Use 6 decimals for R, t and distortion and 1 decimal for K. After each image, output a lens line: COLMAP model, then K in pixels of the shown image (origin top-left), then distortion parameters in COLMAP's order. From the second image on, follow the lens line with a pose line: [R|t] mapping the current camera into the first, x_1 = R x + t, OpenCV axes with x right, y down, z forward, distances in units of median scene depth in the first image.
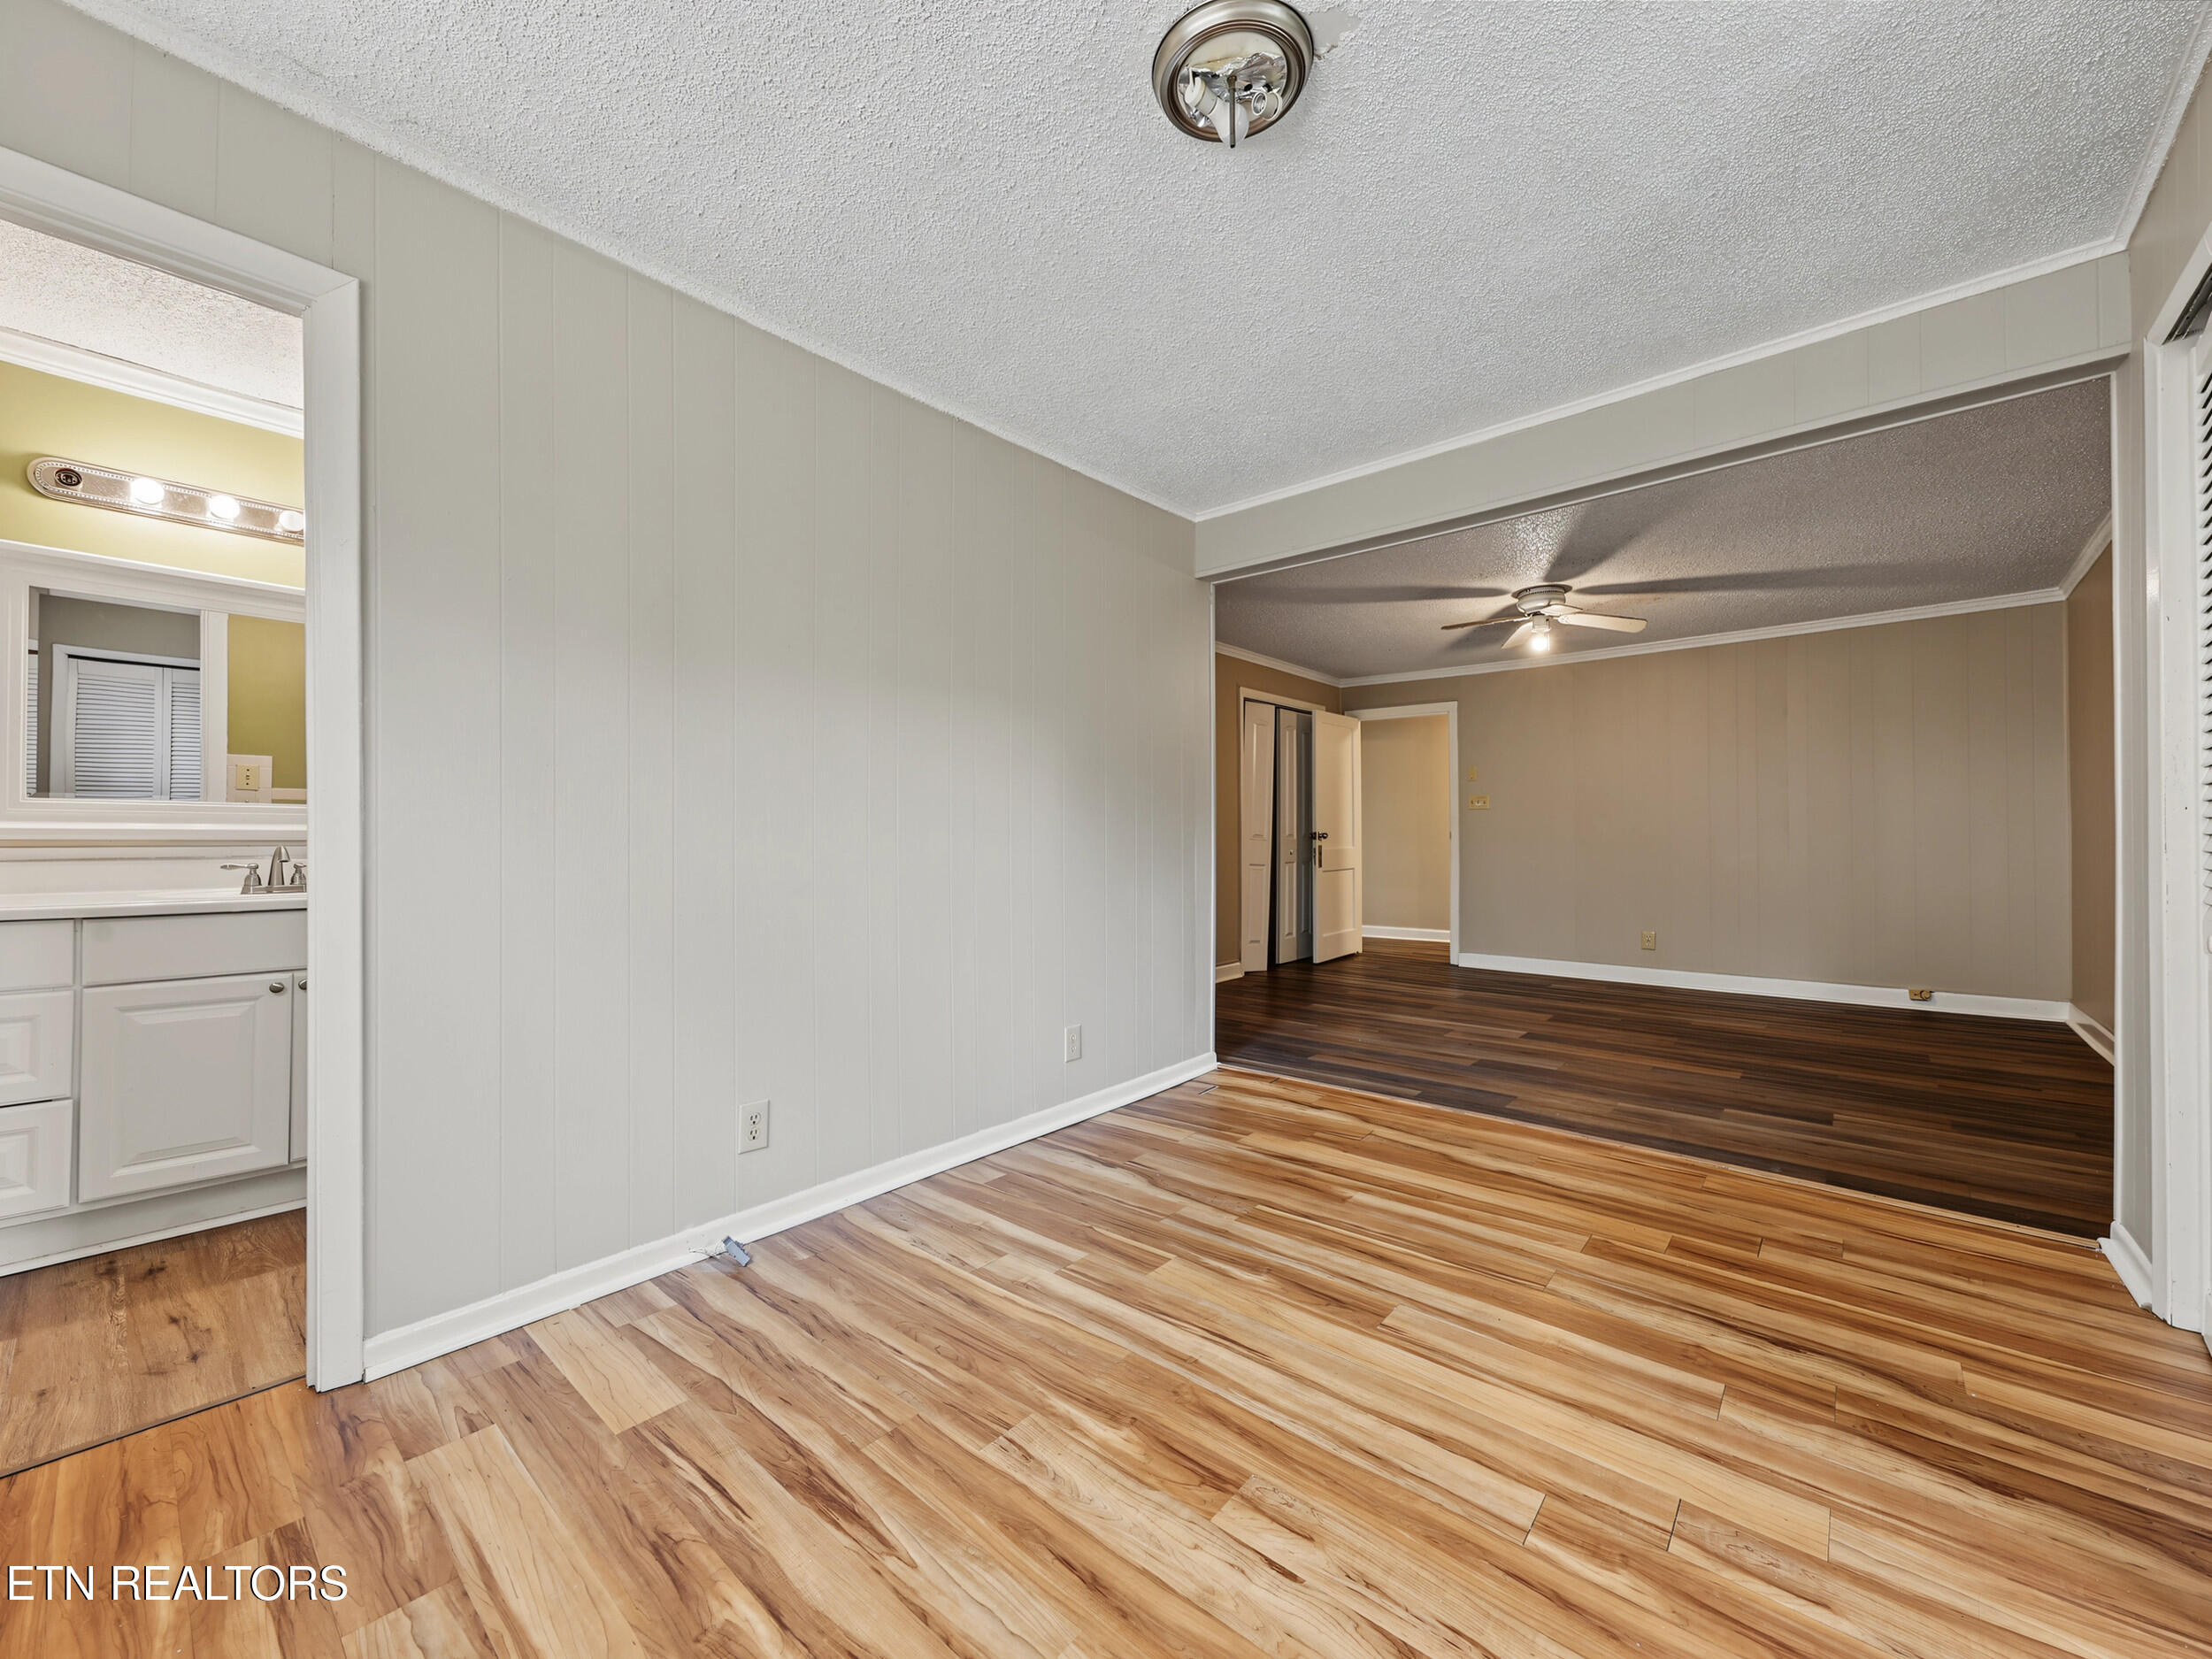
lens RADIAL K [[876.5, 0, 1096.6], [0, 876.5, 833.5], [0, 0, 1]] dist [-0.014206, 0.008037]
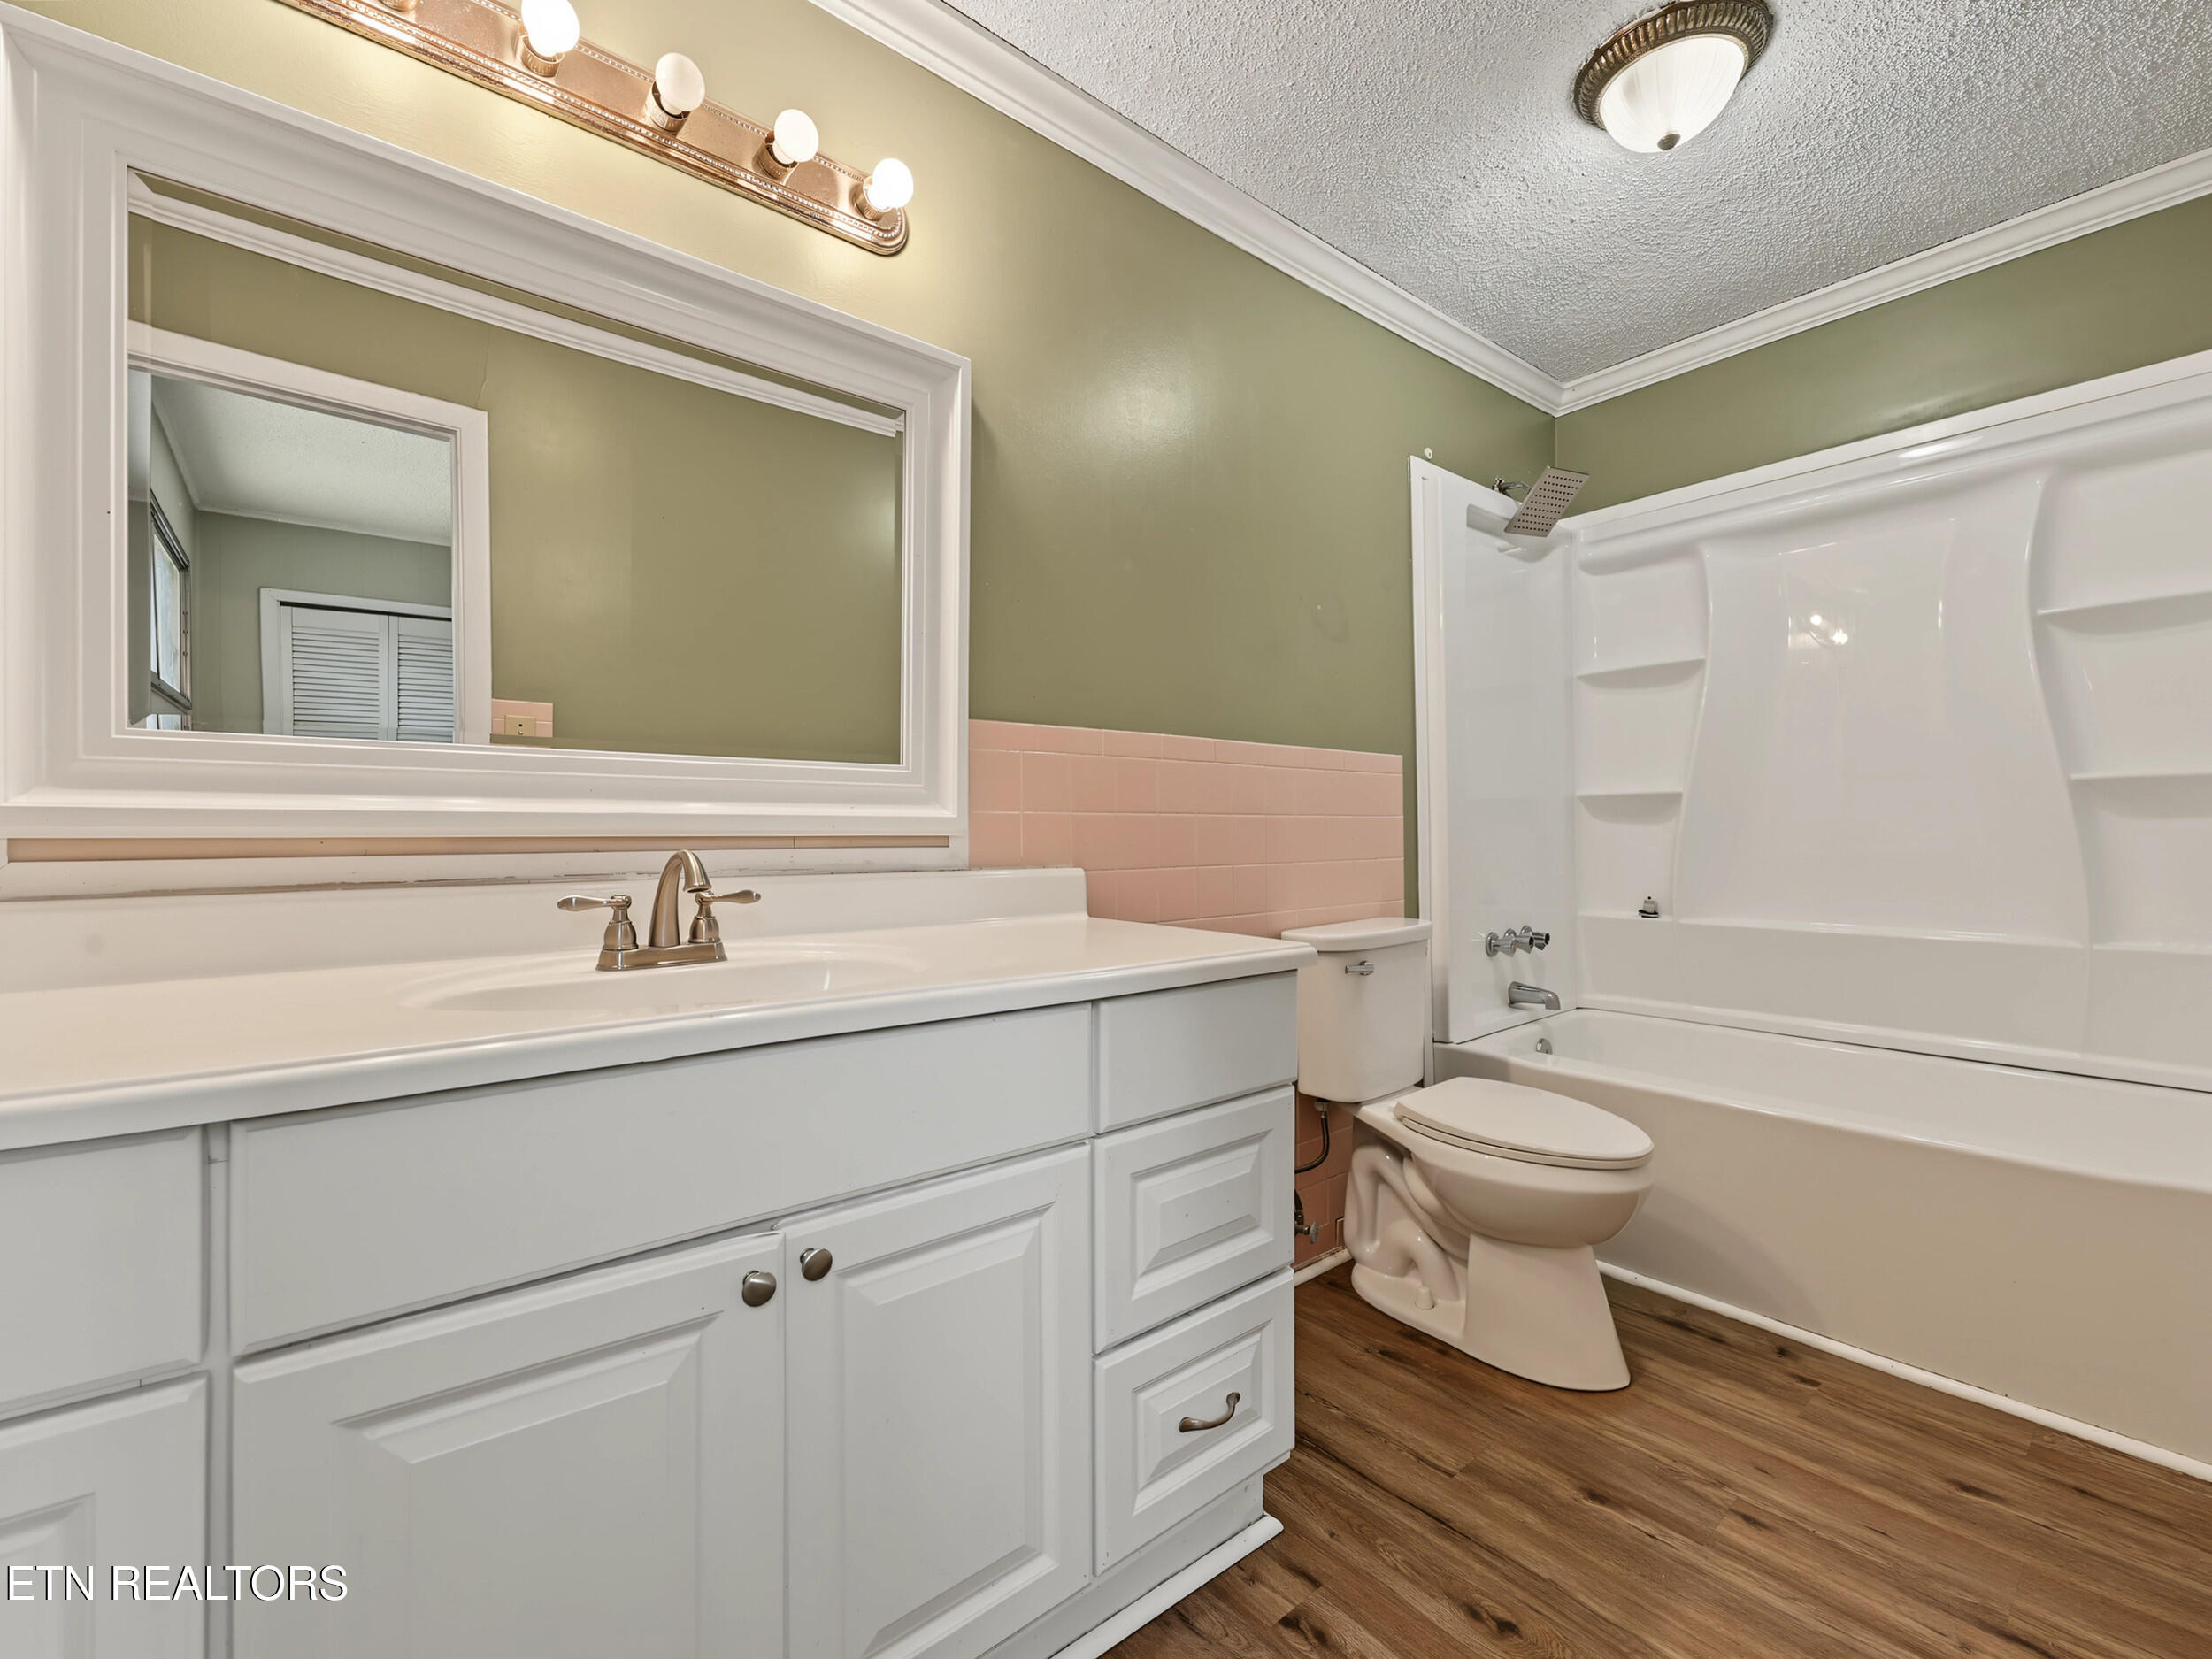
lens RADIAL K [[926.1, 0, 1106.0], [0, 926.1, 829.5], [0, 0, 1]] dist [0.001401, 0.000548]
pose [[0.988278, -0.006367, -0.152532, -0.677387], [0.006760, 0.999975, 0.002058, 0.004450], [0.152515, -0.003065, 0.988296, 0.604894]]
